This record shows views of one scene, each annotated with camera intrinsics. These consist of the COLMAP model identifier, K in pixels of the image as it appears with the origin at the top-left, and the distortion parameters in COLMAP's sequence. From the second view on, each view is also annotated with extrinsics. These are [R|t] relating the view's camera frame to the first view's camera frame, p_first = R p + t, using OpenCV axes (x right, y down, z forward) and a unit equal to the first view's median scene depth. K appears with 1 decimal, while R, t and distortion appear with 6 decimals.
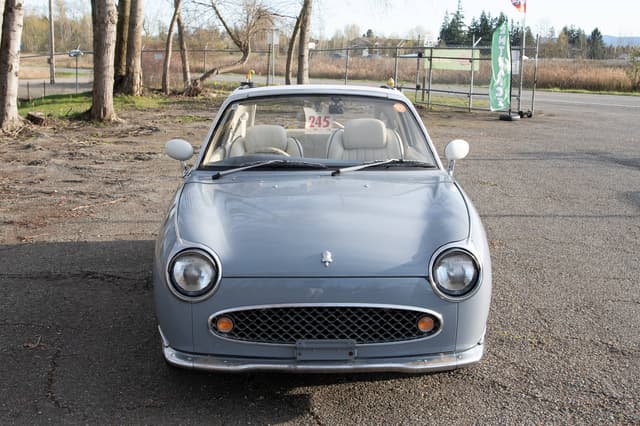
lens RADIAL K [[842.3, 0, 320.0], [0, 842.3, 213.0], [0, 0, 1]] dist [-0.043721, 0.020099]
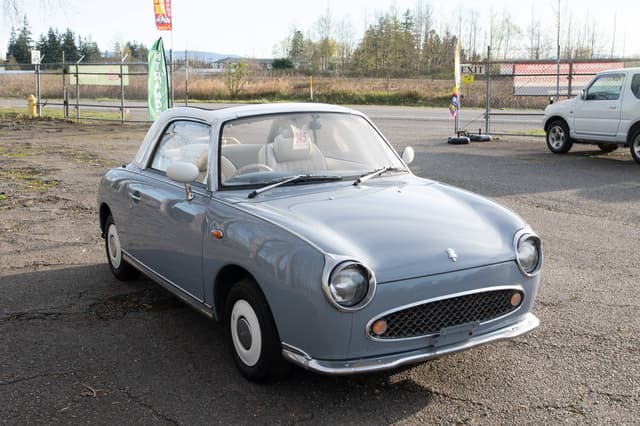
lens RADIAL K [[791.1, 0, 320.0], [0, 791.1, 213.0], [0, 0, 1]] dist [-0.074766, 0.071507]
pose [[0.871824, -0.096527, 0.480215, -0.475829], [0.098627, 0.994904, 0.020928, -0.030752], [-0.479788, 0.029117, 0.876901, 0.102245]]
